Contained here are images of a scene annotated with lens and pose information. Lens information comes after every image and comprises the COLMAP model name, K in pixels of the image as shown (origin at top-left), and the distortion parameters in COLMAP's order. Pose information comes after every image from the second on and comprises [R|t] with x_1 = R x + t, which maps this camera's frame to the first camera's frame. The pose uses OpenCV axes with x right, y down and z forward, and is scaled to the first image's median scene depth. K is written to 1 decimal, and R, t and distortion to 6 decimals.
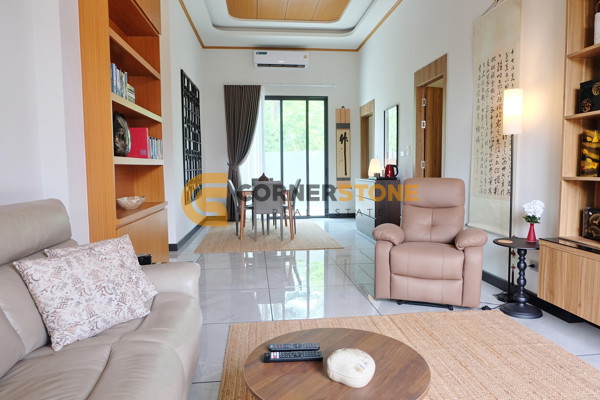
lens RADIAL K [[412.8, 0, 305.3], [0, 412.8, 199.9], [0, 0, 1]] dist [-0.065858, 0.062303]
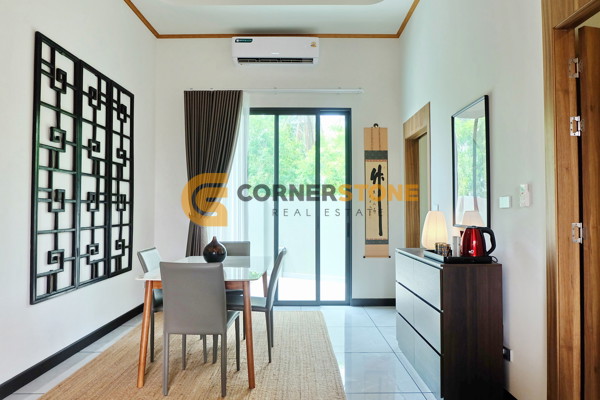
lens RADIAL K [[412.8, 0, 301.2], [0, 412.8, 206.0], [0, 0, 1]] dist [-0.065858, 0.062303]
pose [[0.993390, 0.006533, -0.114603, 0.061410], [-0.017073, 0.995683, -0.091232, -0.054416], [0.113512, 0.092586, 0.989213, 0.458921]]
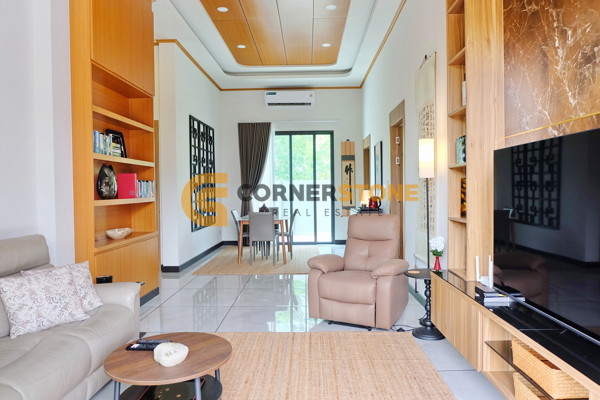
lens RADIAL K [[412.8, 0, 300.6], [0, 412.8, 200.0], [0, 0, 1]] dist [-0.065858, 0.062303]
pose [[0.991322, -0.001287, -0.131451, 0.130678], [-0.005830, 0.998538, -0.053741, -0.014618], [0.131328, 0.054041, 0.989865, -0.078708]]
